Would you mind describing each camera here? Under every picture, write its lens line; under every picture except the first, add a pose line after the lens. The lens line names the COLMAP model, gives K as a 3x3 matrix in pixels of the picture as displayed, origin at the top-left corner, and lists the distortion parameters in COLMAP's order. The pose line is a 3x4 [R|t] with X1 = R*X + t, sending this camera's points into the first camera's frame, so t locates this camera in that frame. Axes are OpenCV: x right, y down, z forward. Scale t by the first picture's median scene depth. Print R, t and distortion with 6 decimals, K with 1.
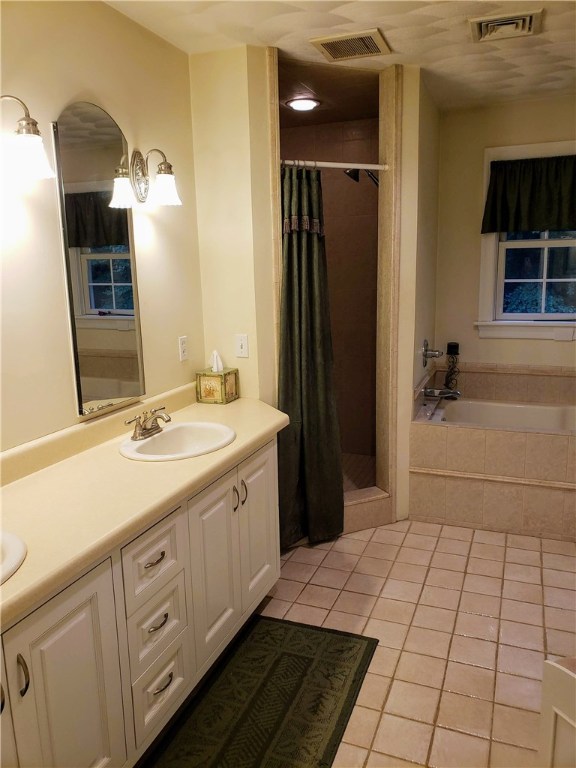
lens RADIAL K [[598.3, 0, 291.9], [0, 598.3, 385.9], [0, 0, 1]] dist [0.025111, -0.017960]
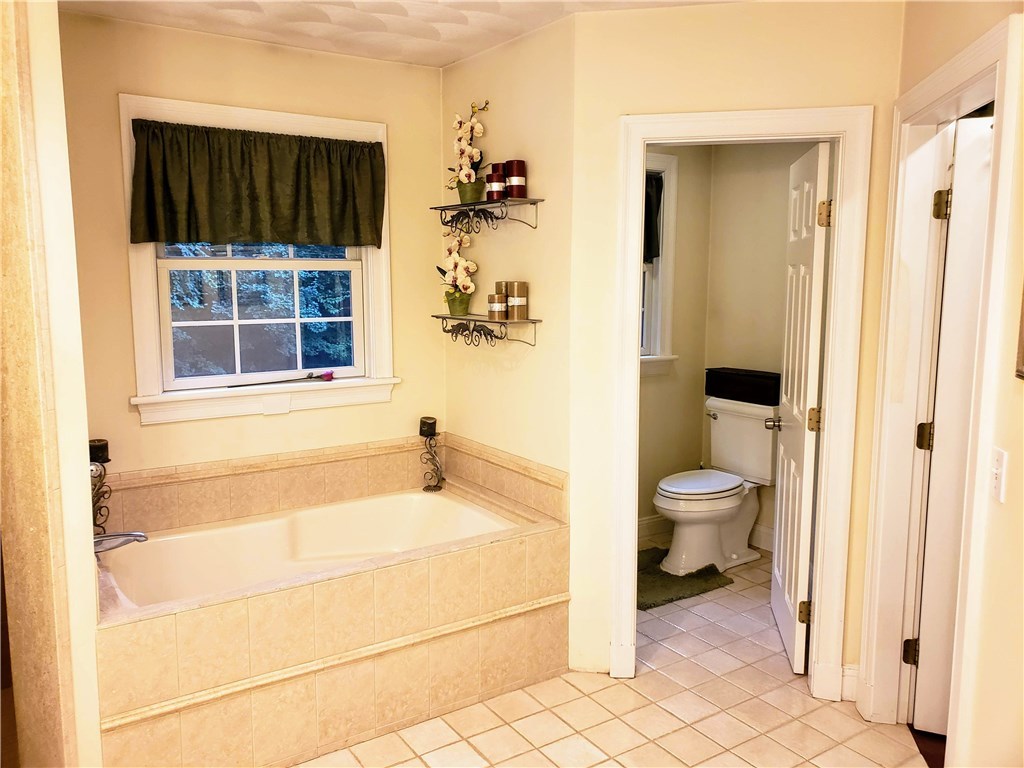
lens RADIAL K [[797.7, 0, 506.4], [0, 797.7, 384.2], [0, 0, 1]] dist [0.025111, -0.017960]
pose [[0.588879, -0.091550, 0.803019, -0.102505], [0.148816, 0.988858, 0.003606, -0.084124], [-0.794402, 0.117379, 0.595942, 0.331509]]
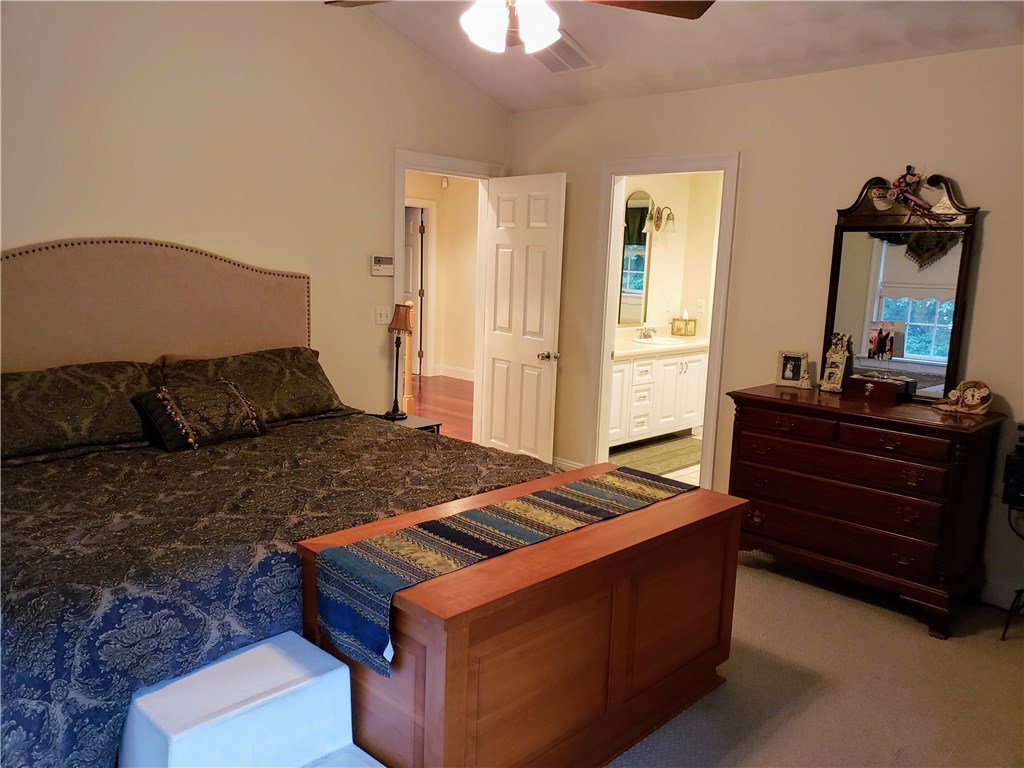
lens RADIAL K [[797.7, 0, 509.7], [0, 797.7, 385.6], [0, 0, 1]] dist [0.025111, -0.017960]
pose [[0.916386, 0.116430, -0.382988, 0.282493], [-0.131891, 0.991162, -0.014262, 0.230484], [0.377943, 0.063582, 0.923643, -1.195748]]
